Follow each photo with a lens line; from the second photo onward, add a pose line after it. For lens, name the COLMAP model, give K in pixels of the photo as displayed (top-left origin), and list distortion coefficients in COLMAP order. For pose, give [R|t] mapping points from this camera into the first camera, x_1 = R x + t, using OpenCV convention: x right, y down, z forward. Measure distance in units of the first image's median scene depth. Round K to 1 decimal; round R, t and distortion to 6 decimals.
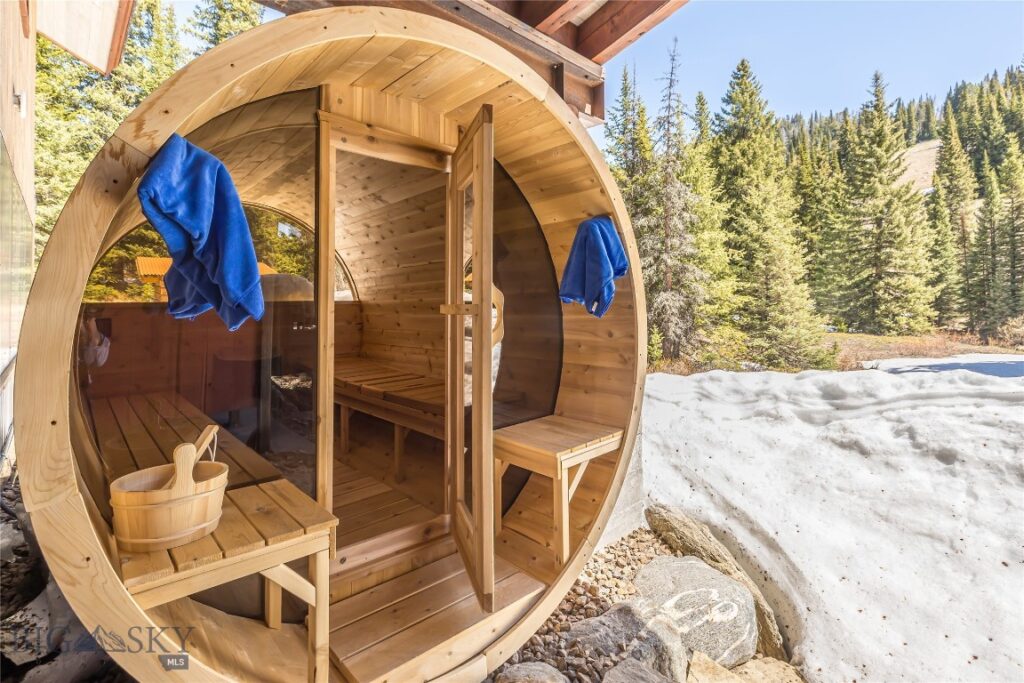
lens RADIAL K [[485.9, 0, 512.1], [0, 485.9, 306.3], [0, 0, 1]] dist [0.000199, -0.000023]
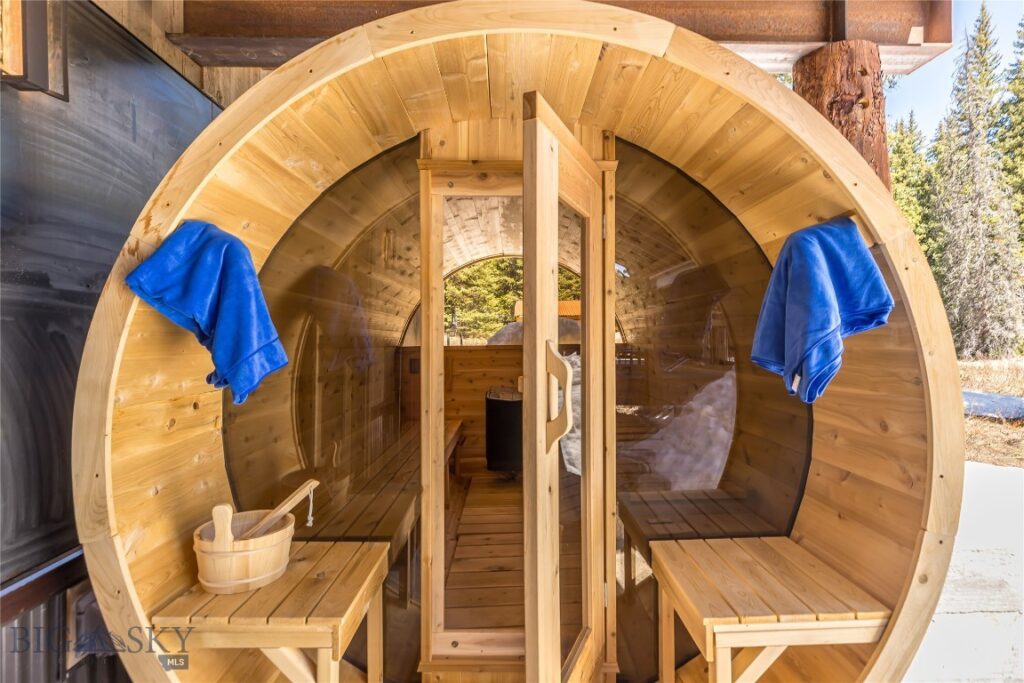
lens RADIAL K [[477.2, 0, 512.0], [0, 477.2, 341.5], [0, 0, 1]] dist [-0.000820, -0.000140]
pose [[0.742547, 0.008871, -0.669735, 0.290780], [-0.001529, 0.999932, 0.011550, -0.052523], [0.669792, -0.007553, 0.742510, 0.357733]]
